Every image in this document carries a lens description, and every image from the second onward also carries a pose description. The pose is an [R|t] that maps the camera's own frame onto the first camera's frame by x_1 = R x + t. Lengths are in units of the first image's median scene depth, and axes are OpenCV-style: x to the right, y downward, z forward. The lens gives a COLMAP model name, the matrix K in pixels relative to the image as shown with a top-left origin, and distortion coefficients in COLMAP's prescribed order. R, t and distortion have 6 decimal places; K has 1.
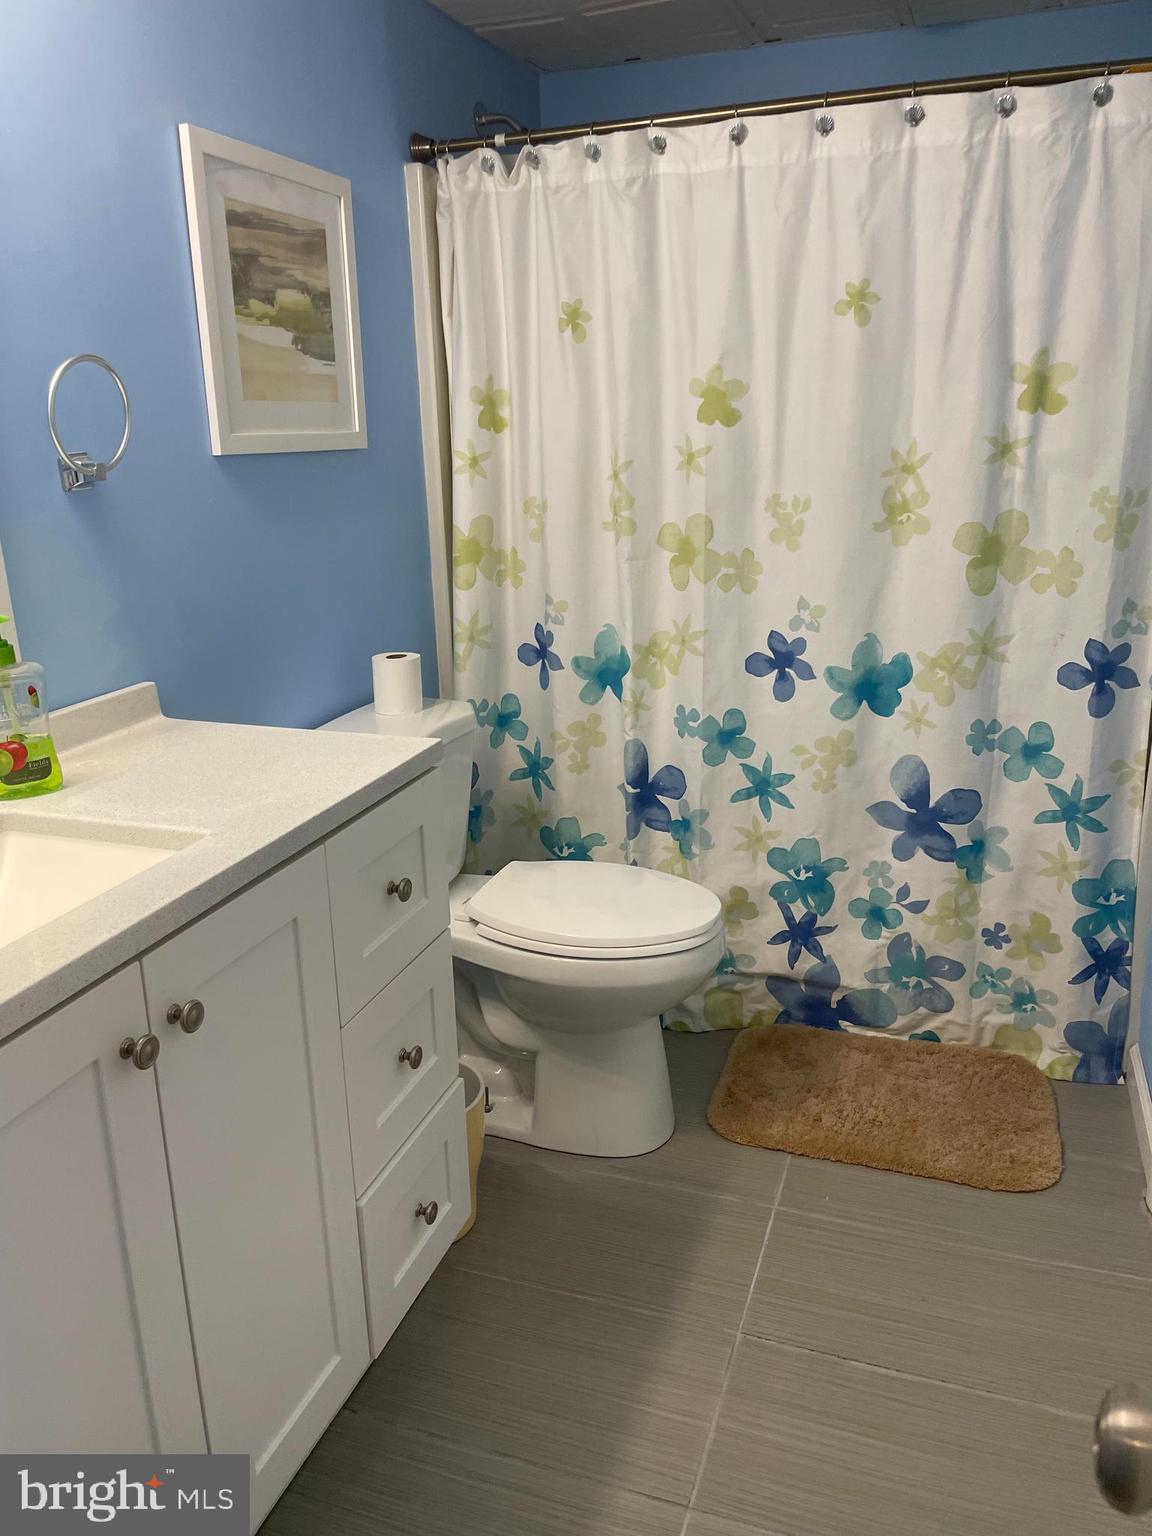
lens RADIAL K [[1187.3, 0, 576.0], [0, 1187.3, 768.0], [0, 0, 1]] dist [0.028841, -0.003756]
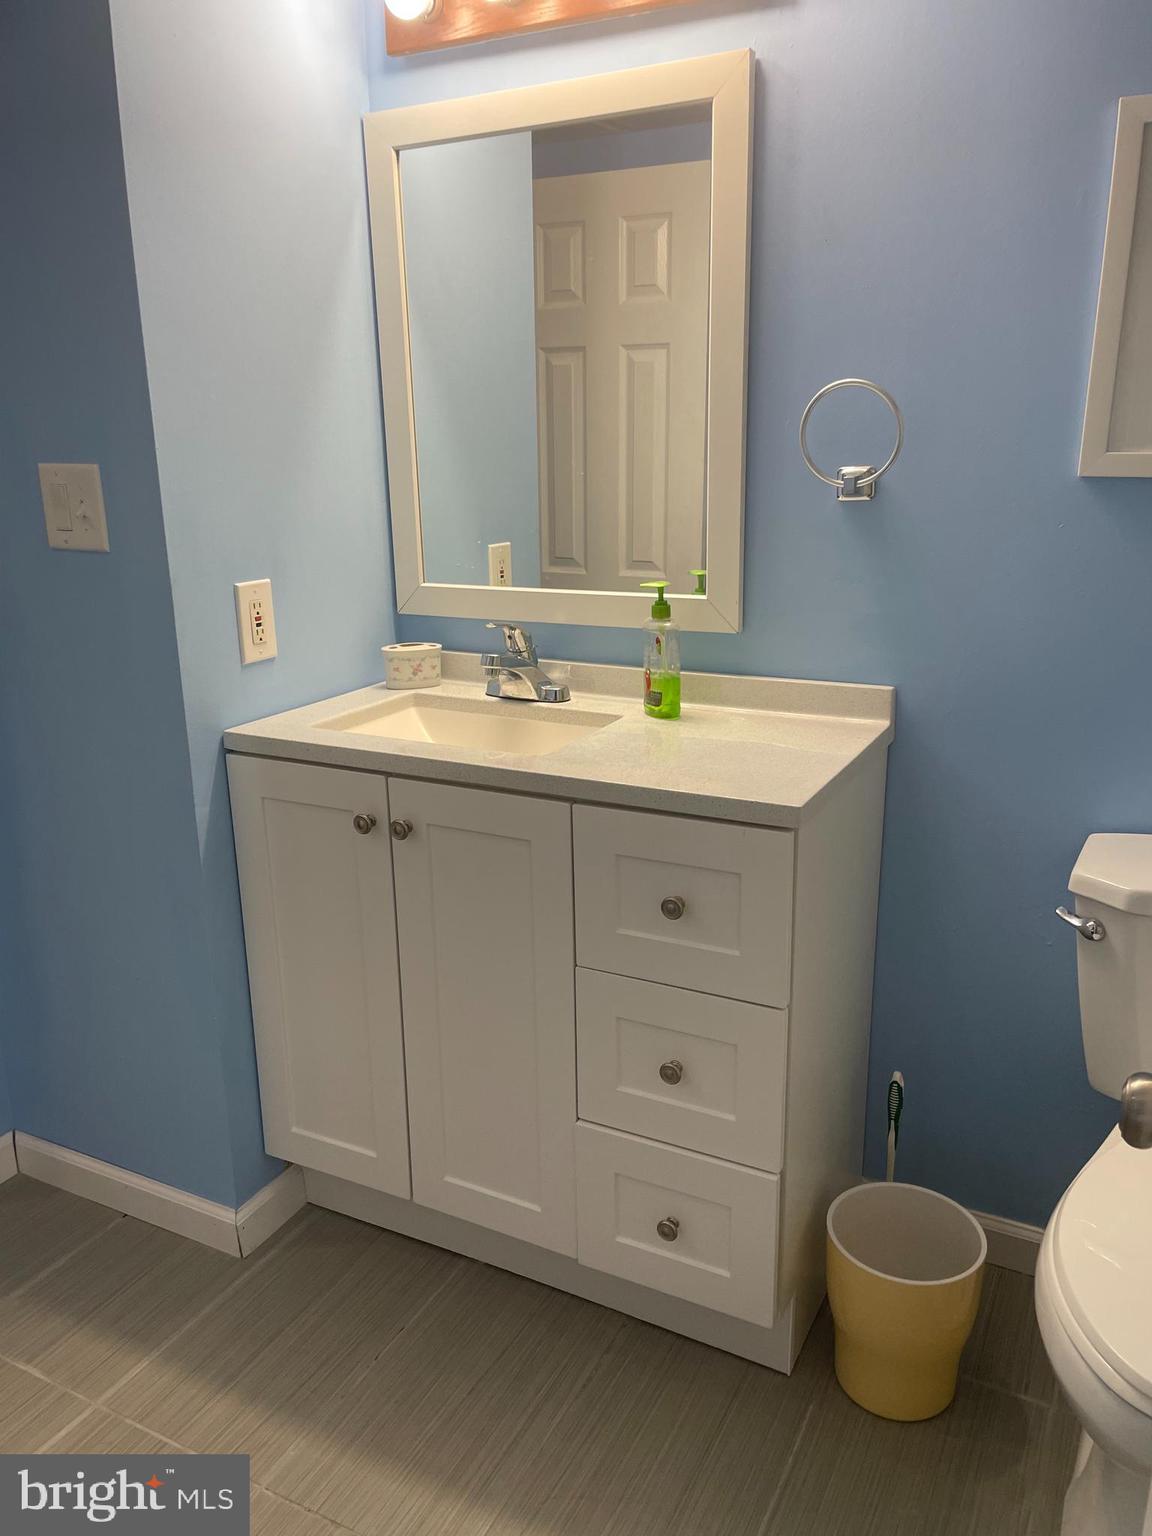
lens RADIAL K [[1187.3, 0, 576.0], [0, 1187.3, 768.0], [0, 0, 1]] dist [0.028841, -0.003756]
pose [[-0.140264, 0.294218, -0.945390, 0.886989], [-0.272377, 0.906522, 0.322534, -0.348434], [0.951912, 0.302742, -0.047014, 1.055003]]
